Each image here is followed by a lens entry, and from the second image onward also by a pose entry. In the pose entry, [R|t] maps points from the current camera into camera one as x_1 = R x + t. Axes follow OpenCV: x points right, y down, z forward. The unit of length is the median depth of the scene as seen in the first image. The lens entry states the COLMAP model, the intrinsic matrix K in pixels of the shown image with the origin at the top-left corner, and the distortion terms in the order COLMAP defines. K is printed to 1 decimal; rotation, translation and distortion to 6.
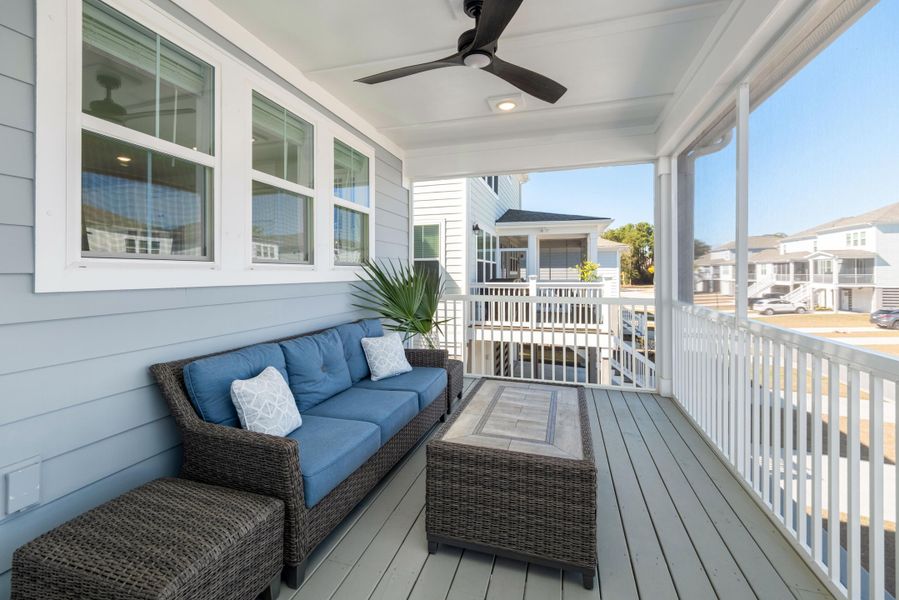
lens RADIAL K [[442.3, 0, 464.3], [0, 442.3, 279.0], [0, 0, 1]] dist [0.003551, 0.000077]
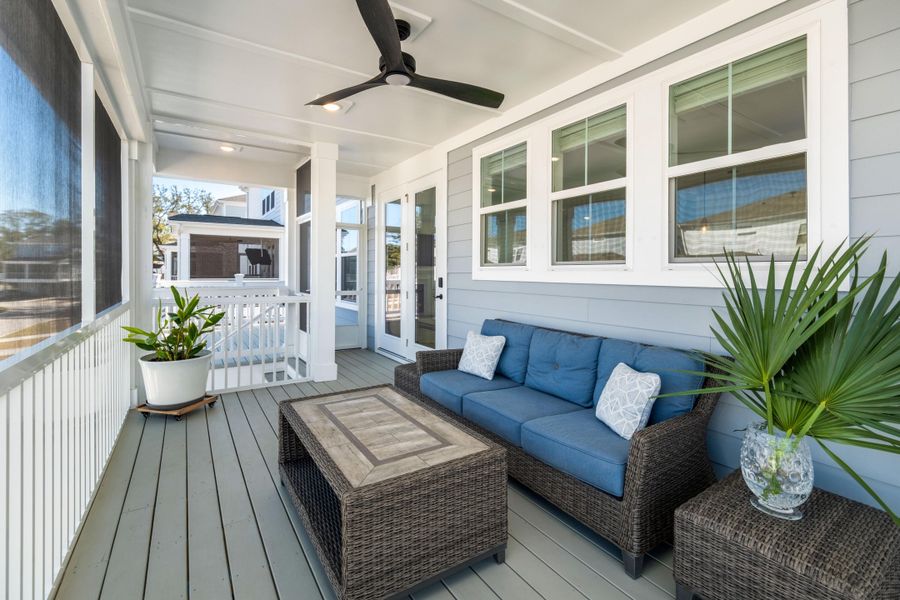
lens RADIAL K [[374.4, 0, 450.5], [0, 374.4, 271.4], [0, 0, 1]] dist [0.000672, 0.000004]
pose [[-0.674839, 0.009726, -0.737901, 0.286556], [-0.000661, 0.999905, 0.013784, -0.020544], [0.737965, 0.009790, -0.674768, 0.774050]]
